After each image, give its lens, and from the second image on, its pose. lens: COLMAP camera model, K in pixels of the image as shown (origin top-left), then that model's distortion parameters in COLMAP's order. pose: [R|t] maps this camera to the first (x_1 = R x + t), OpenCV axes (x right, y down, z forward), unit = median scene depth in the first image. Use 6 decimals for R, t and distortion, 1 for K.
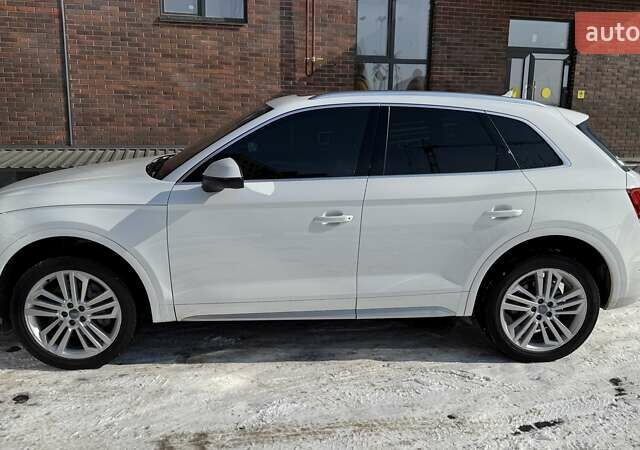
lens RADIAL K [[520.3, 0, 320.0], [0, 520.3, 225.0], [0, 0, 1]] dist [0.058951, -0.112832]
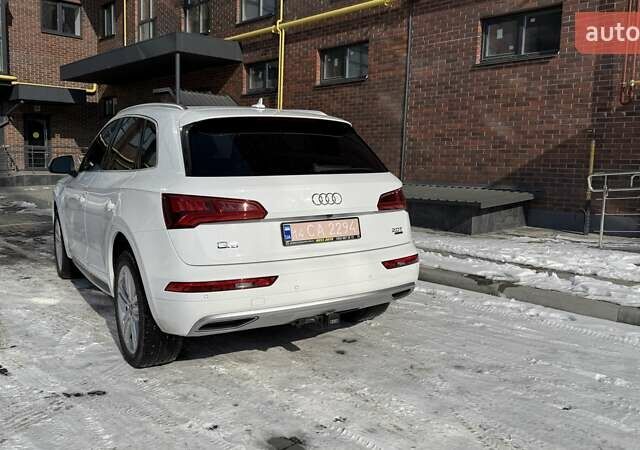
lens RADIAL K [[520.3, 0, 320.0], [0, 520.3, 225.0], [0, 0, 1]] dist [0.058951, -0.112832]
pose [[0.529348, 0.100418, -0.842441, 0.430544], [-0.179886, 0.983678, 0.004222, -0.023139], [0.829115, 0.149308, 0.538772, 0.212198]]
